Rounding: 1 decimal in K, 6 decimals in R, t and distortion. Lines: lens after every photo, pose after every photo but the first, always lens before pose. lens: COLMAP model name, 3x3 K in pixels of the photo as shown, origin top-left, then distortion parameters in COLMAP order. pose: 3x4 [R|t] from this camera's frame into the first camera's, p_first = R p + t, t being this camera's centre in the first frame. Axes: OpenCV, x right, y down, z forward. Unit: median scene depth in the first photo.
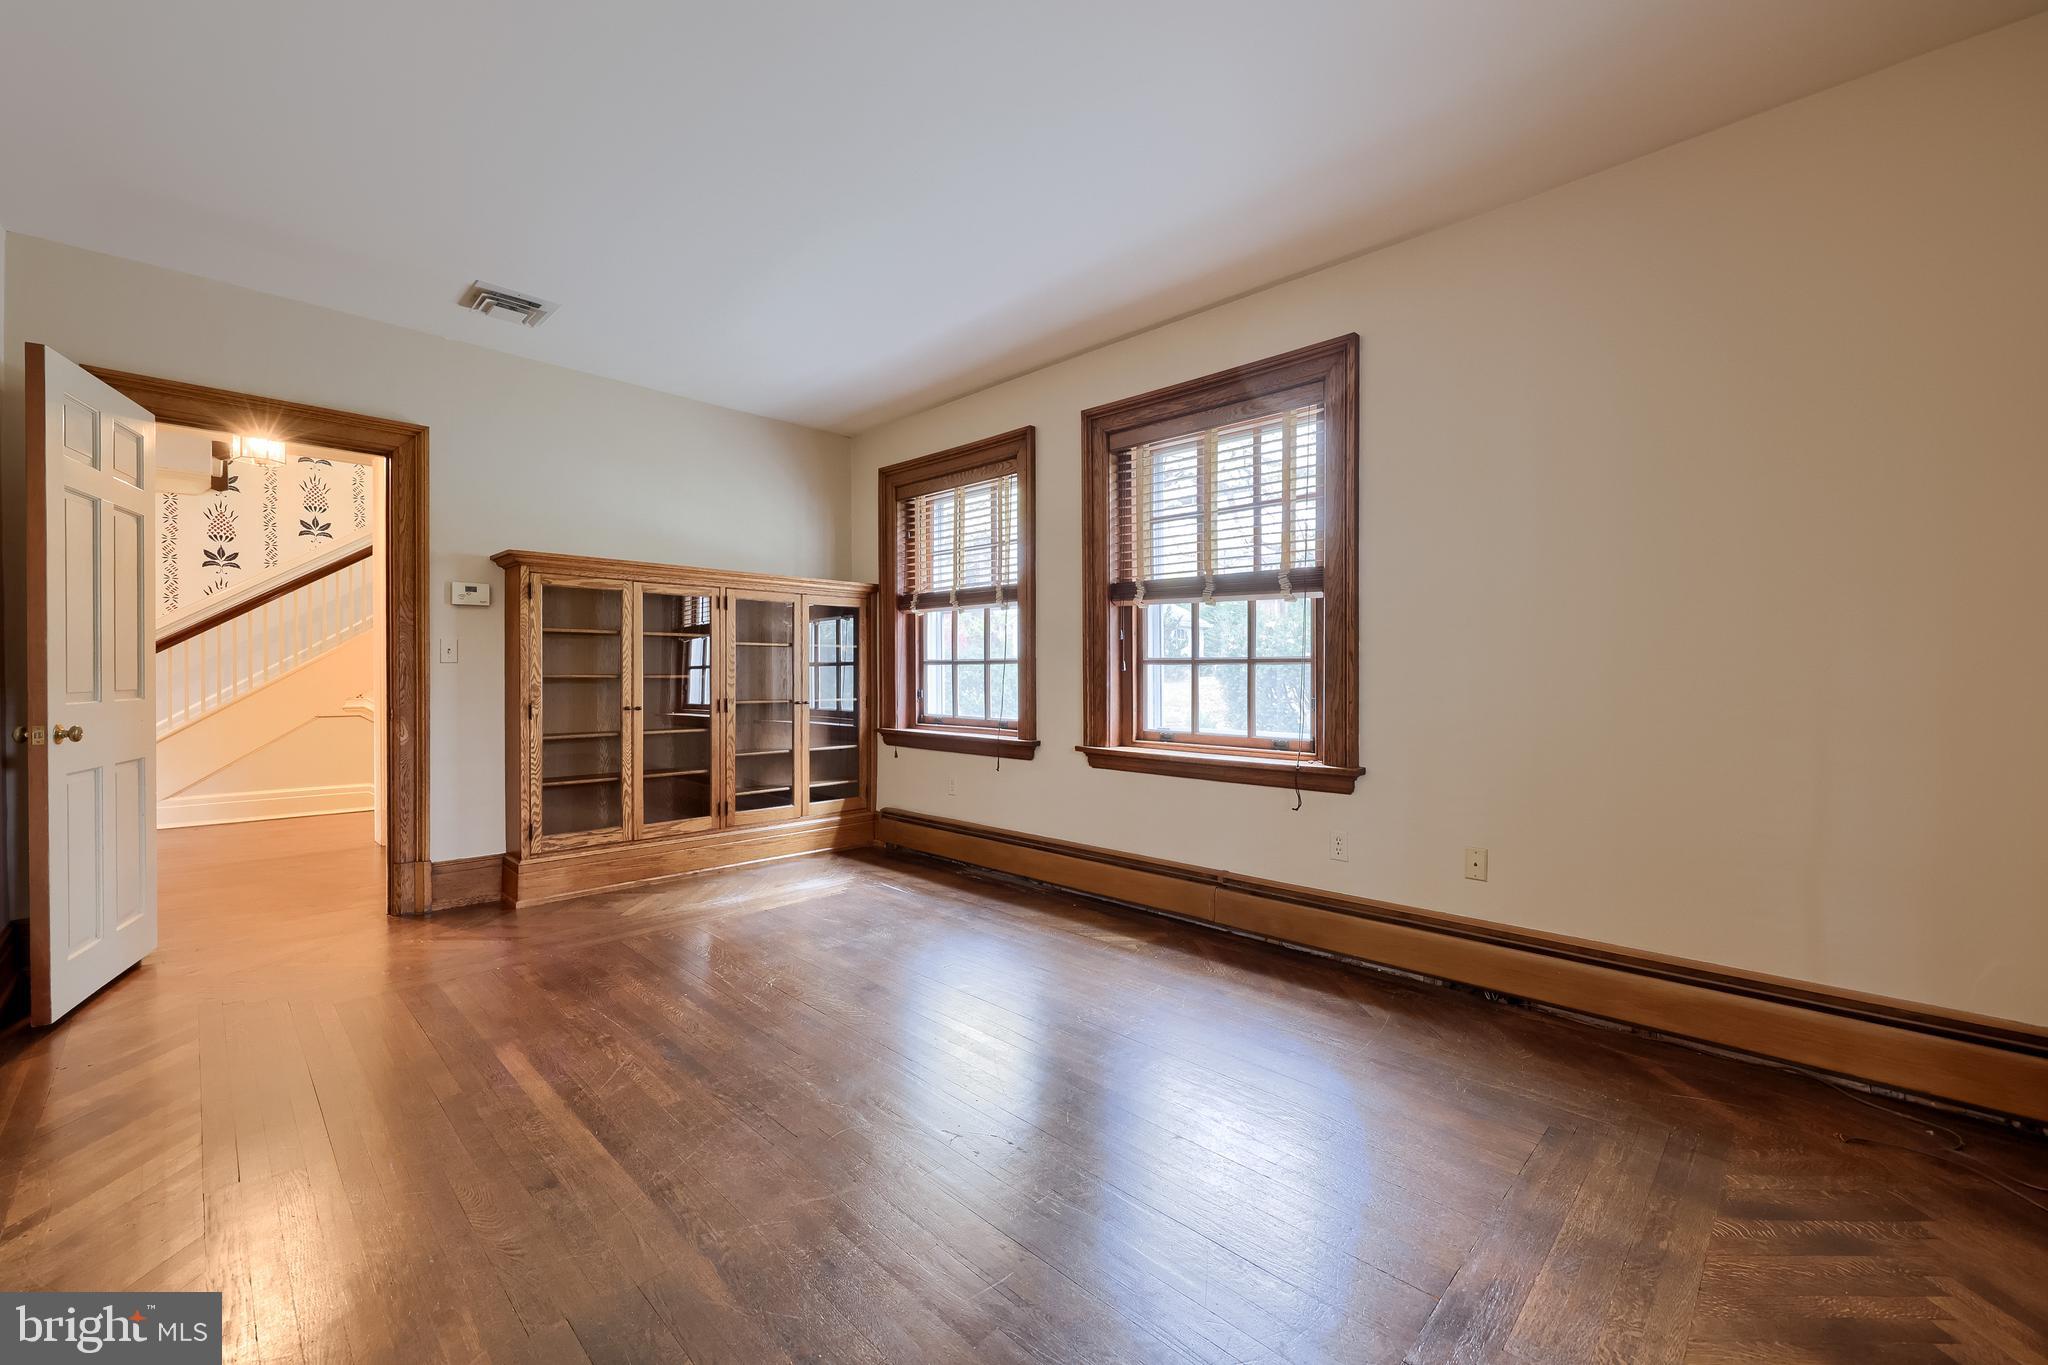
lens RADIAL K [[832.4, 0, 1005.4], [0, 832.4, 671.4], [0, 0, 1]] dist [-0.000528, 0.000152]
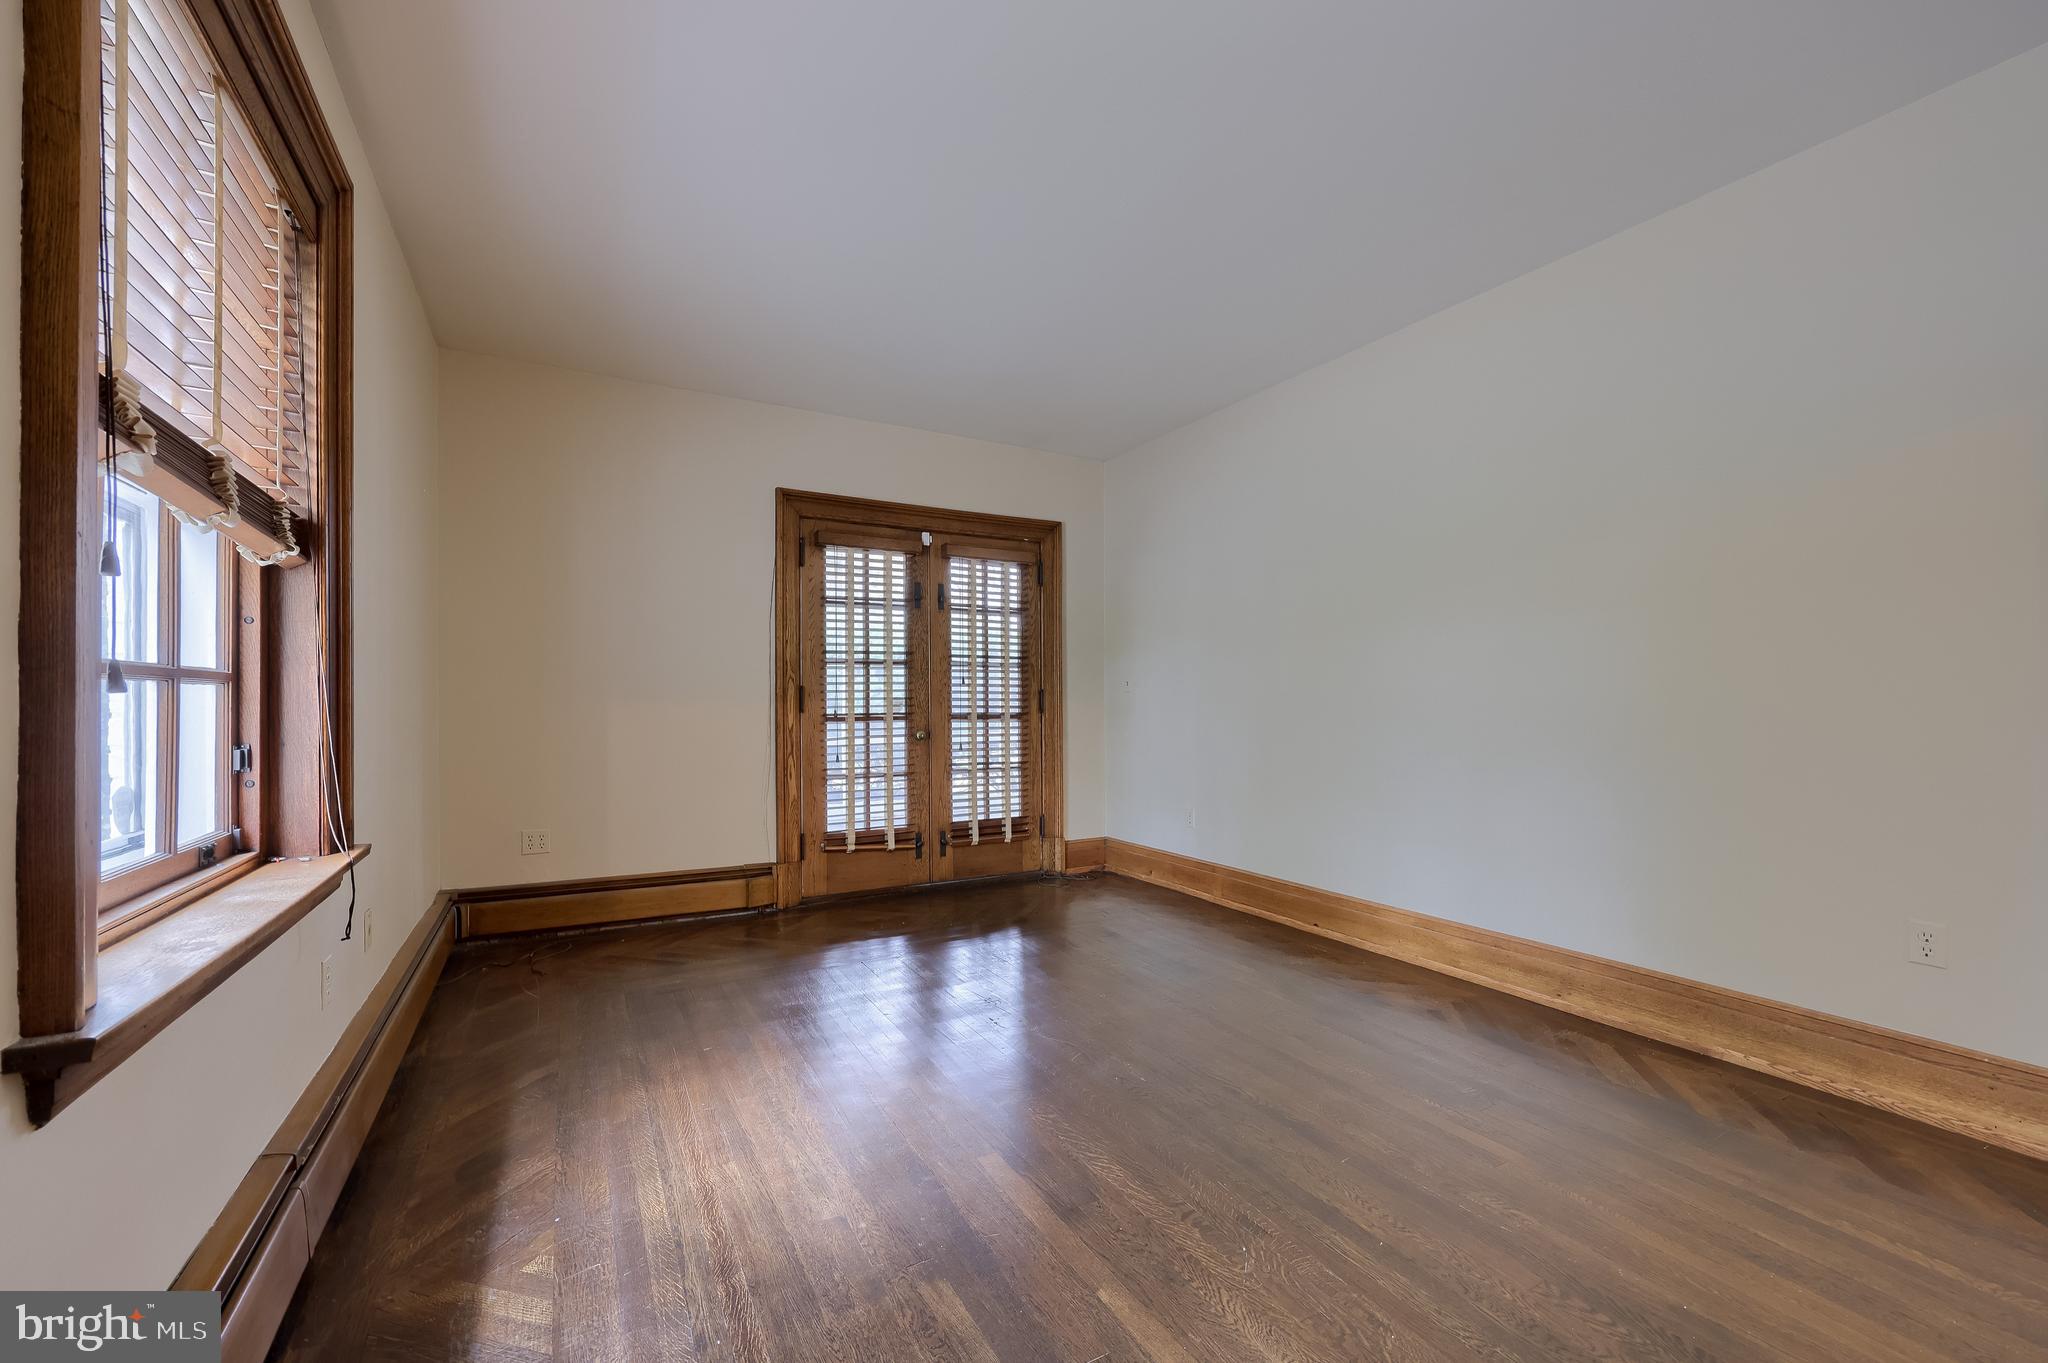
lens RADIAL K [[827.4, 0, 1030.6], [0, 827.4, 700.0], [0, 0, 1]] dist [0.000507, 0.000046]
pose [[-0.964646, 0.002803, 0.263533, -0.208042], [0.002548, 0.999996, -0.001307, 0.002701], [-0.263535, -0.000590, -0.964650, 1.143809]]
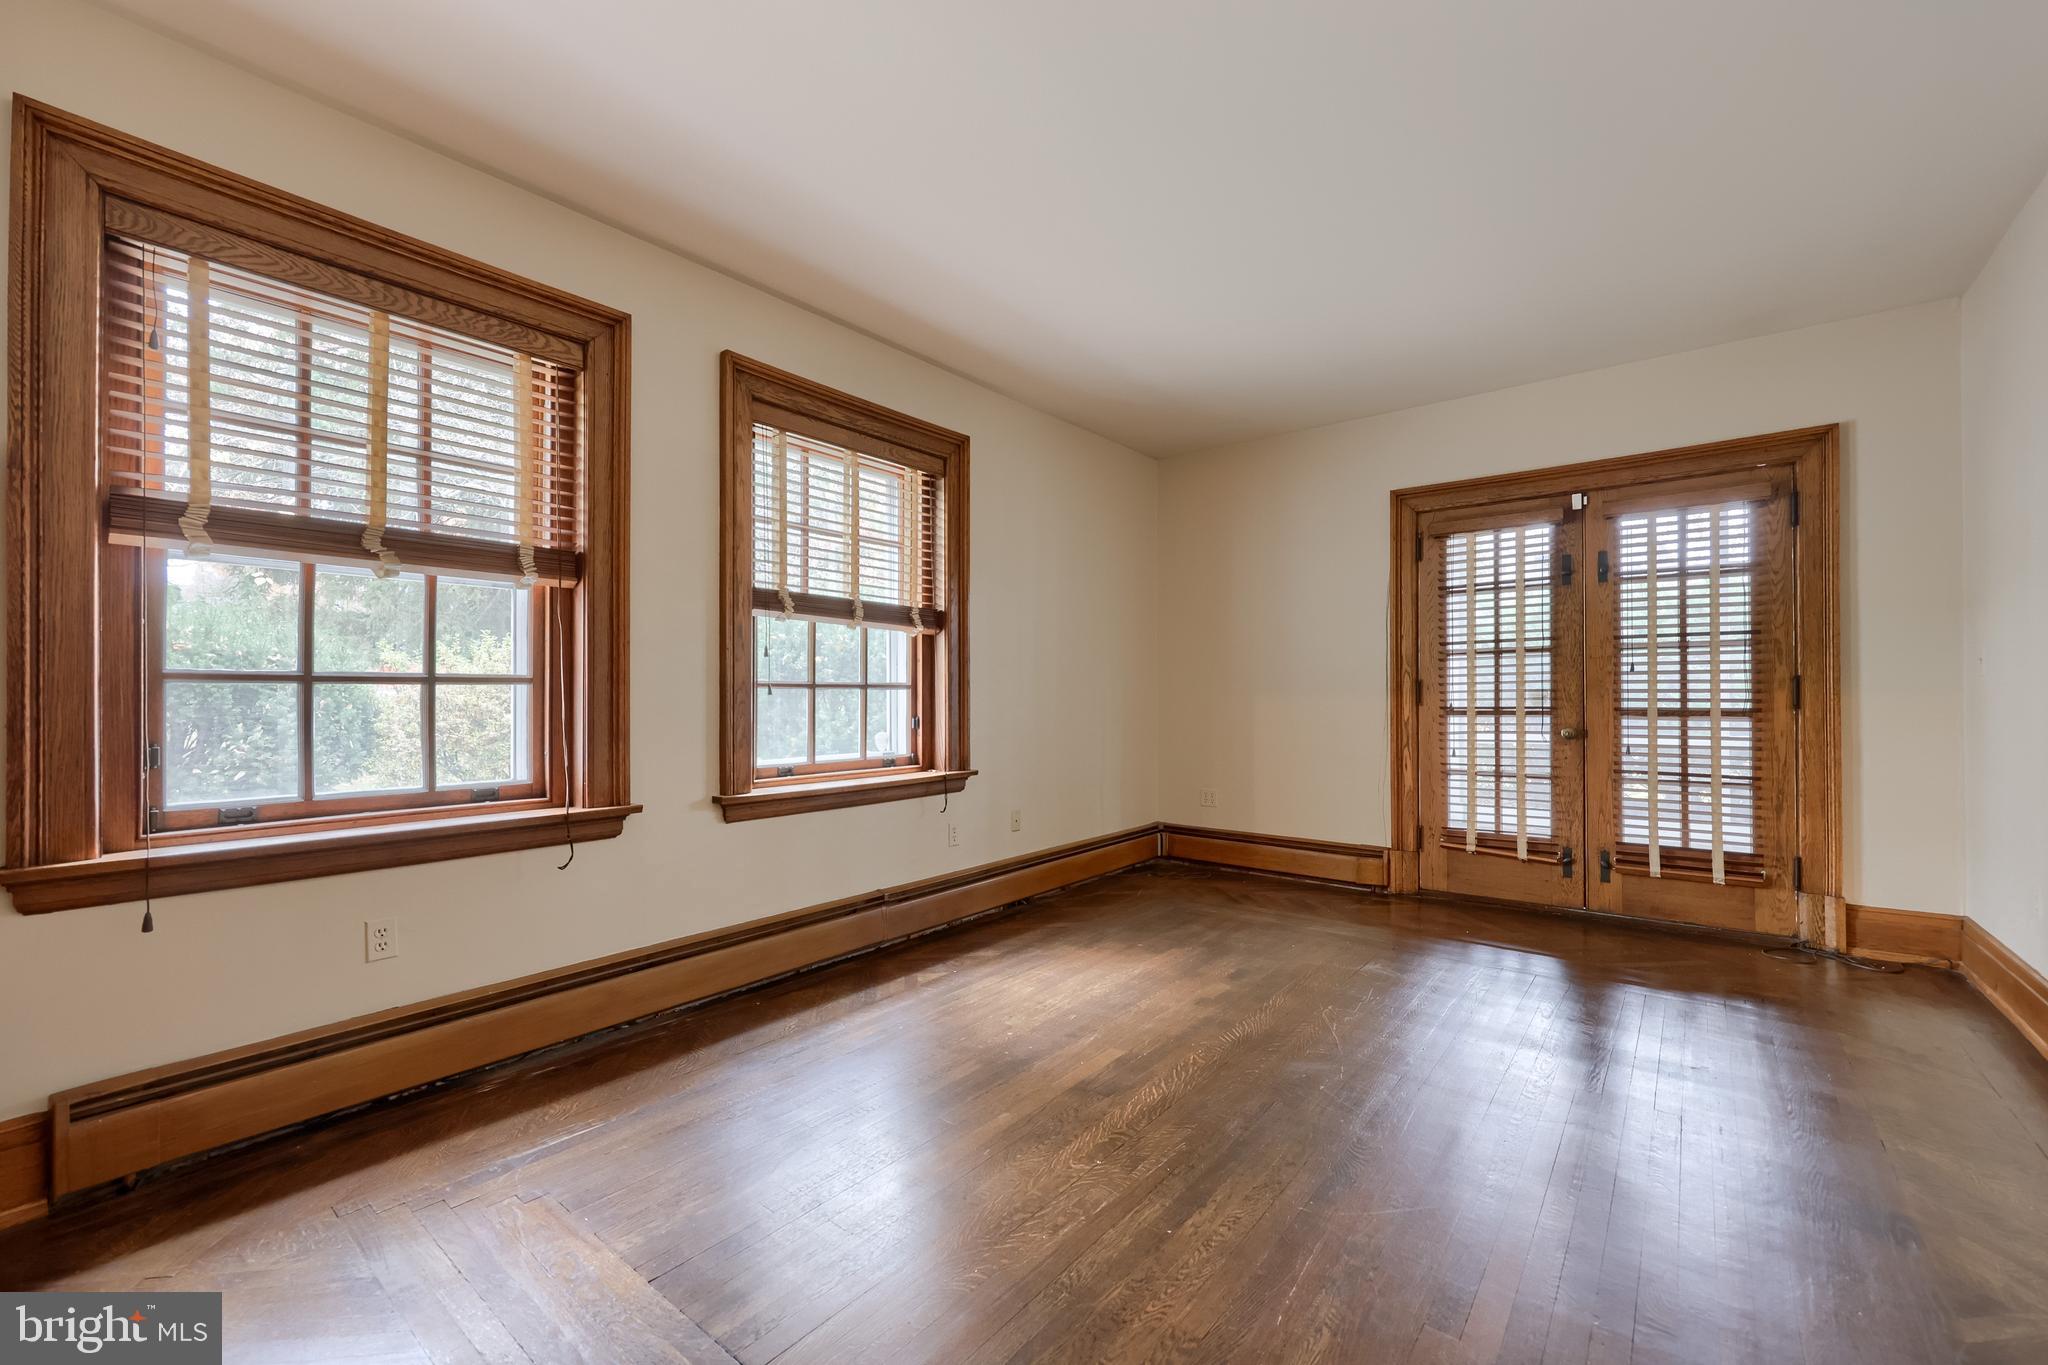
lens RADIAL K [[835.8, 0, 1024.0], [0, 835.8, 682.5], [0, 0, 1]] dist [0.000514, 0.000113]
pose [[-0.118364, 0.017960, 0.992808, -0.684047], [0.006304, 0.999830, -0.017335, 0.002735], [-0.992950, 0.004207, -0.118457, 0.821708]]
